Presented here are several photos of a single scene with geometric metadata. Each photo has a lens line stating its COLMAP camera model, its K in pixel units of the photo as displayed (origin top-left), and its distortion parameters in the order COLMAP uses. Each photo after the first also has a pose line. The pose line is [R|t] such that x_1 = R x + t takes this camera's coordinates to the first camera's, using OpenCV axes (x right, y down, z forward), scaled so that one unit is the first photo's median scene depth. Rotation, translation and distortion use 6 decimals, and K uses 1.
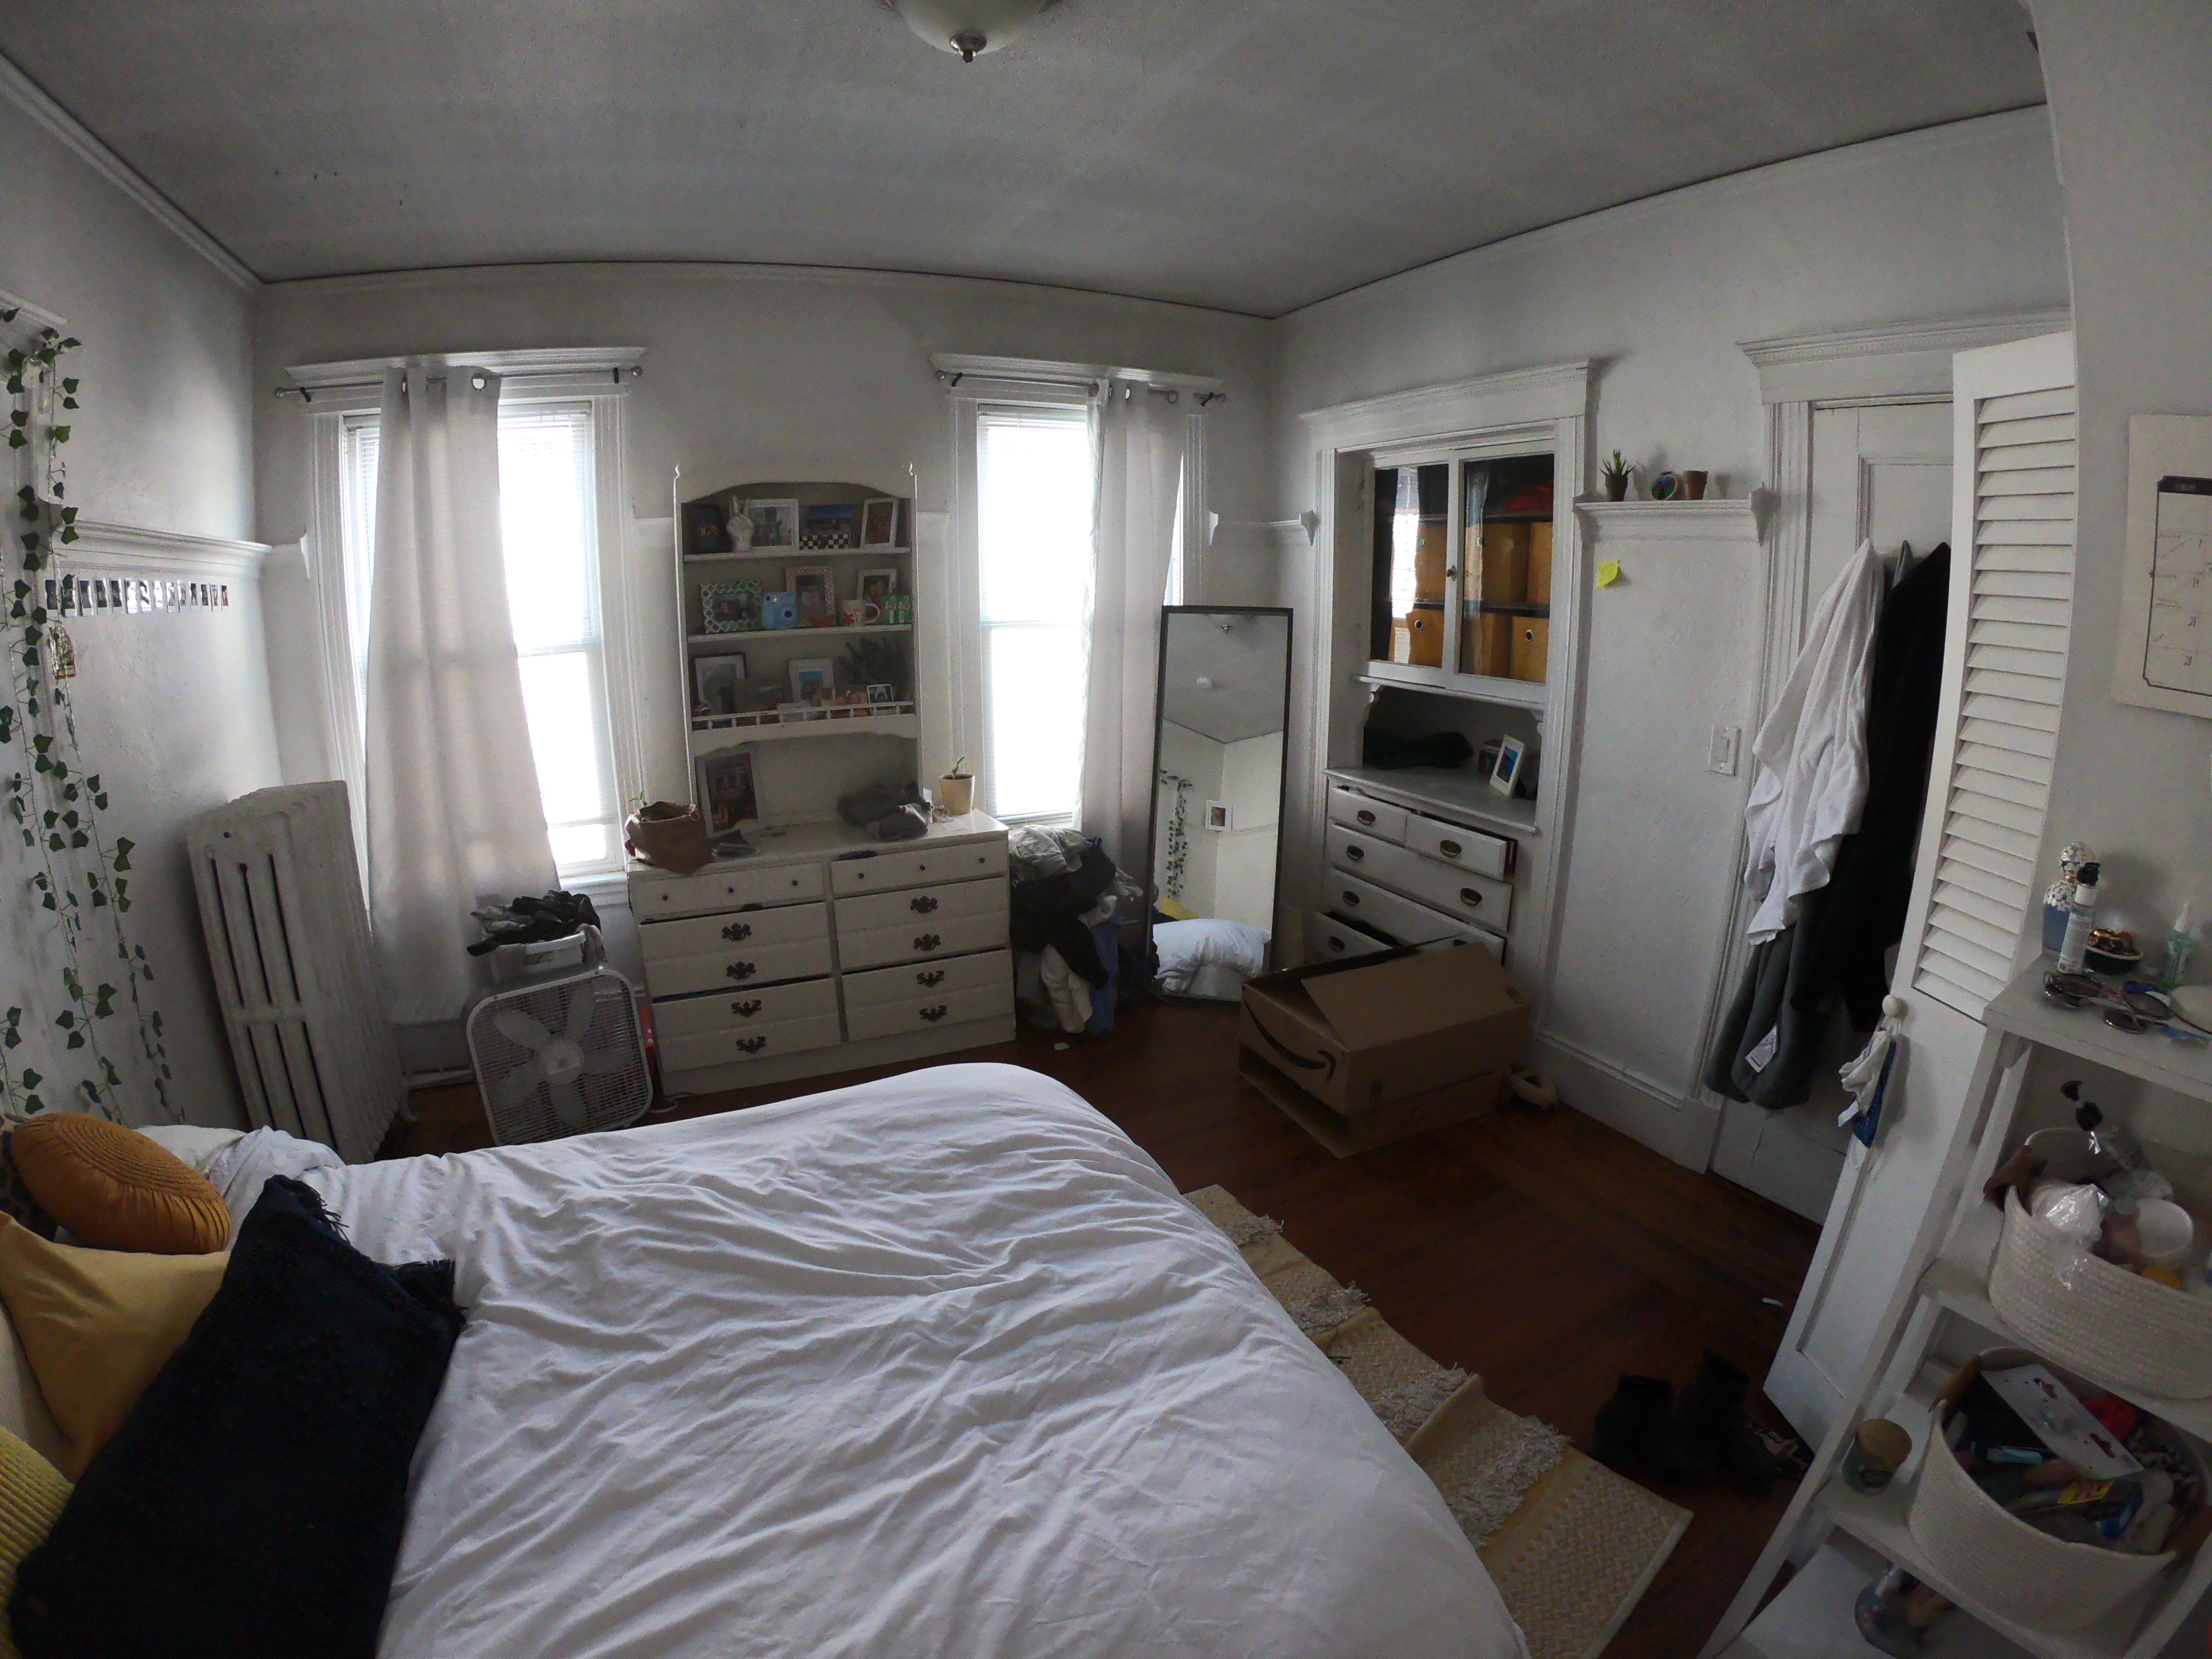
lens RADIAL K [[1154.3, 0, 1106.0], [0, 1154.3, 829.5], [0, 0, 1]] dist [-0.078625, 0.000334]
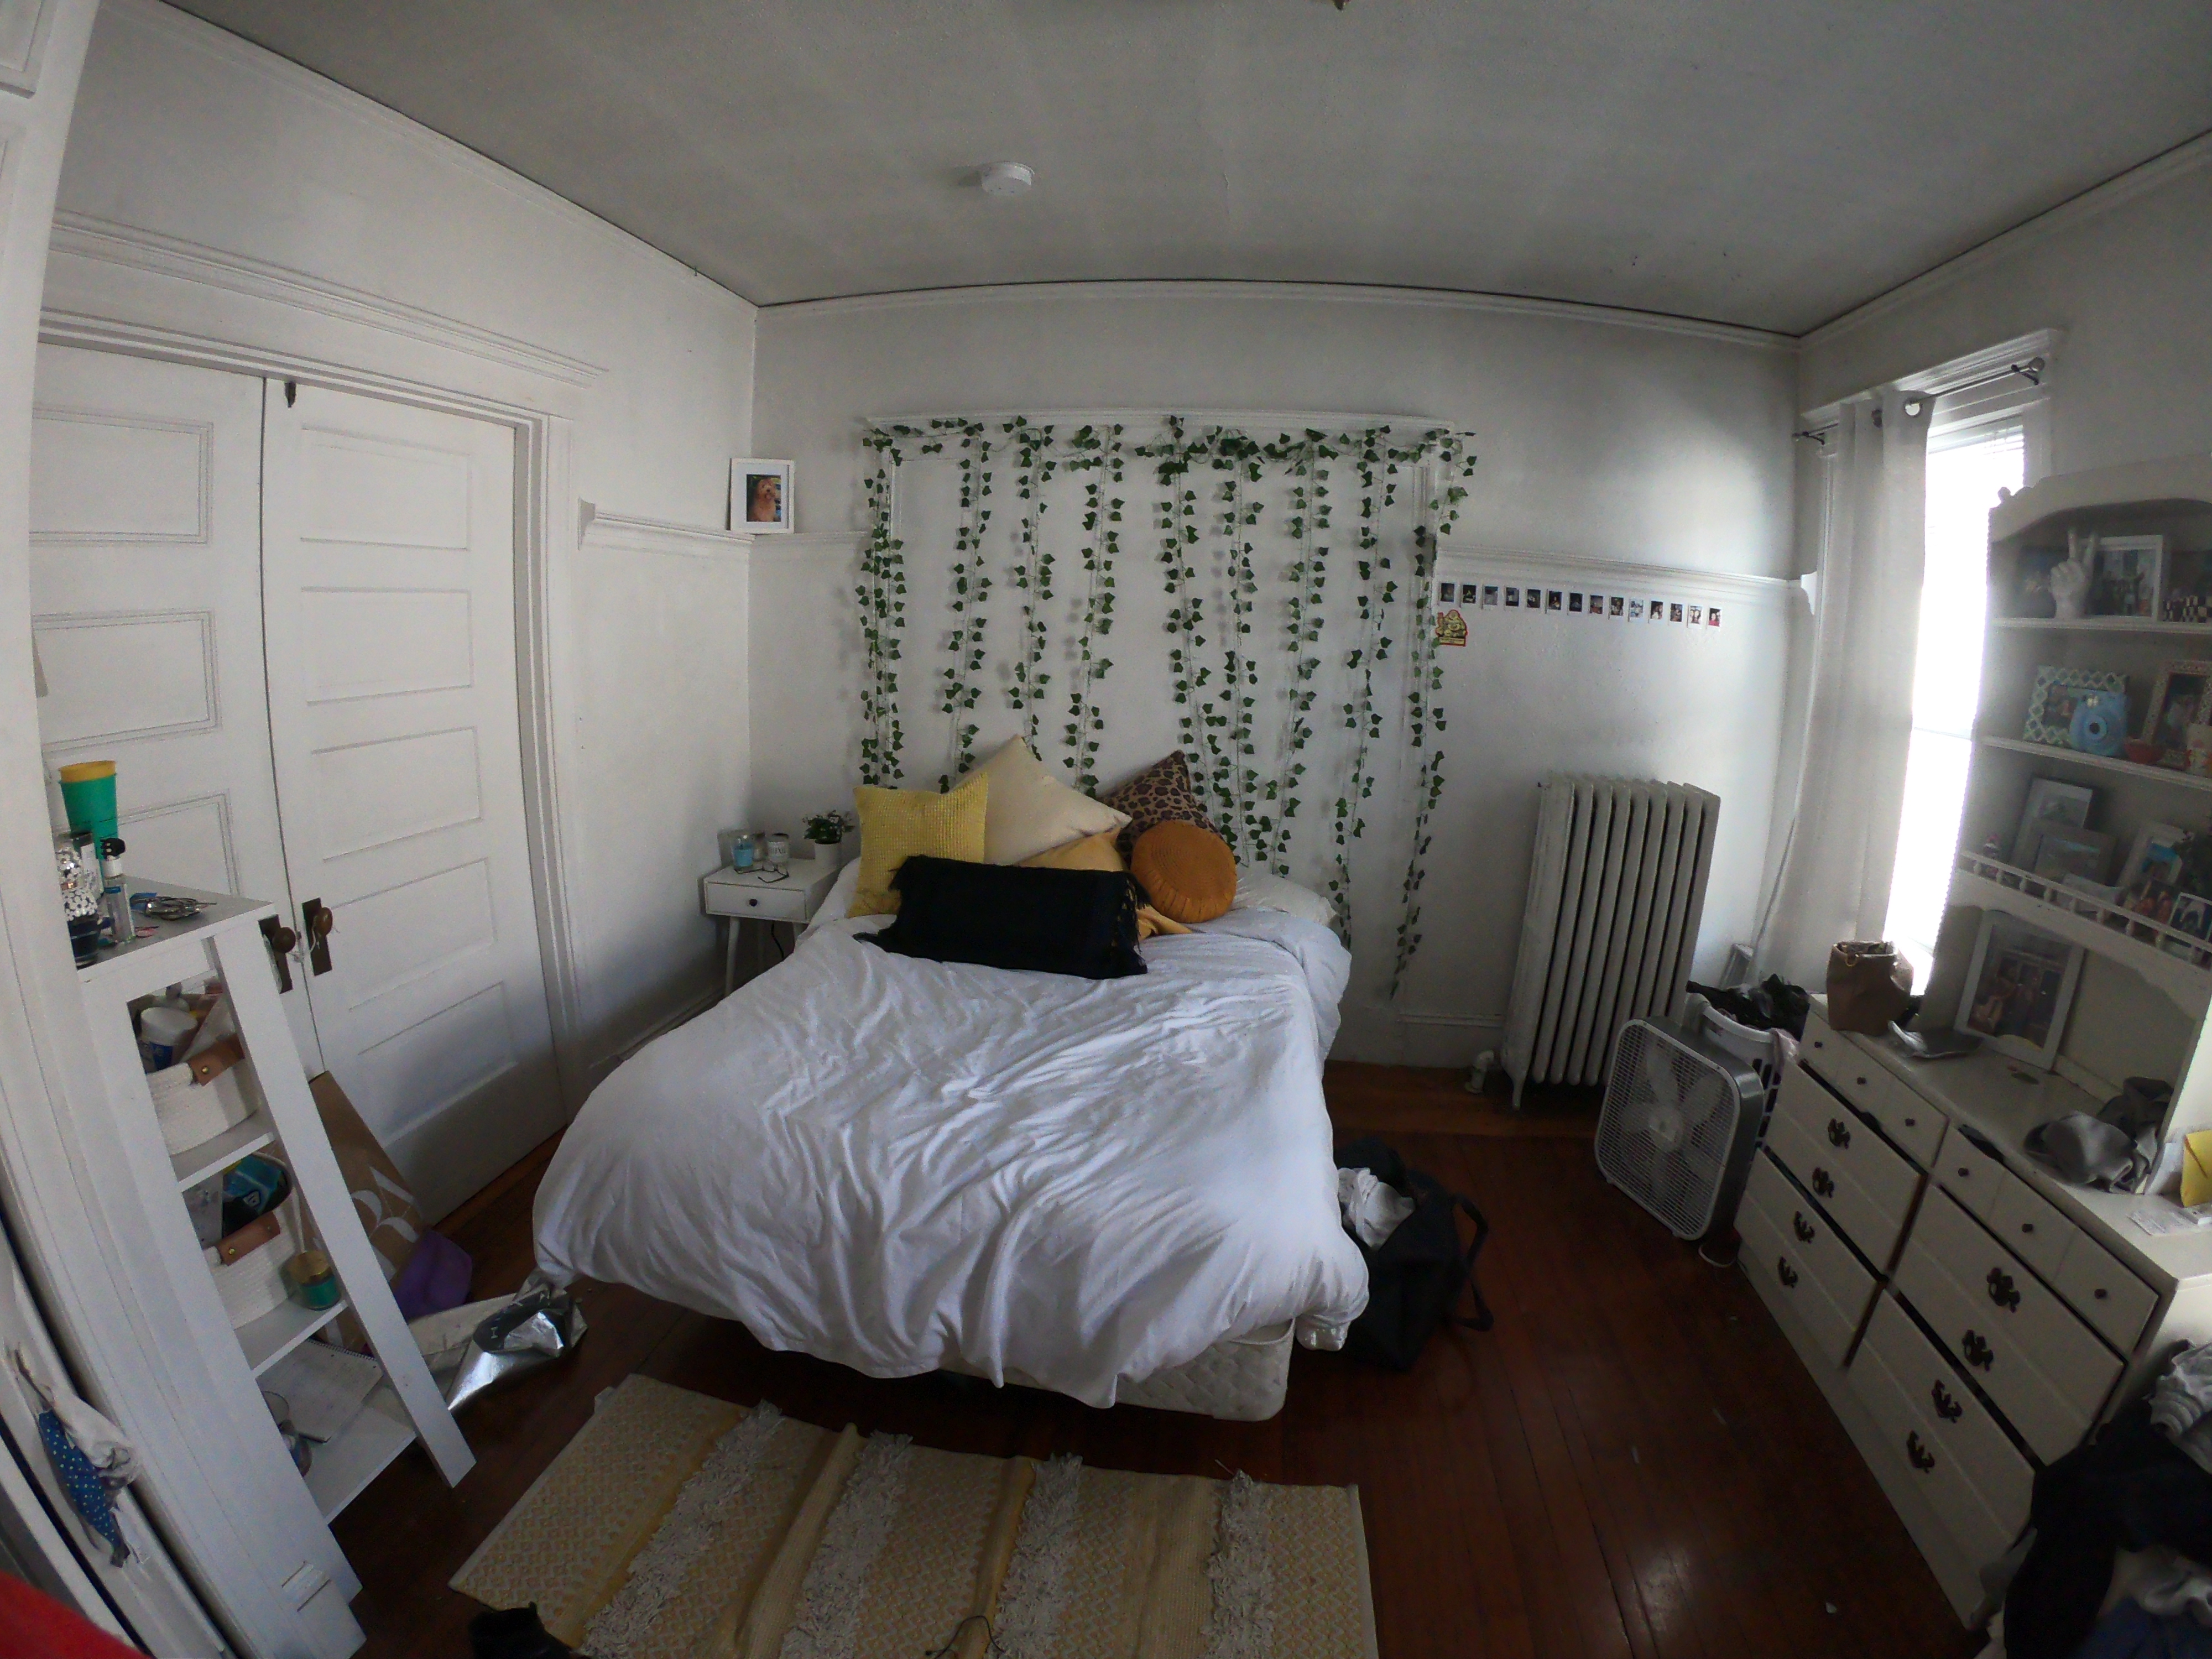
lens RADIAL K [[1154.3, 0, 1106.0], [0, 1154.3, 829.5], [0, 0, 1]] dist [-0.078625, 0.000334]
pose [[-0.525302, 0.168924, -0.833980, 0.510923], [-0.243821, 0.909119, 0.337719, -0.226828], [0.815236, 0.380746, -0.436375, 0.940108]]
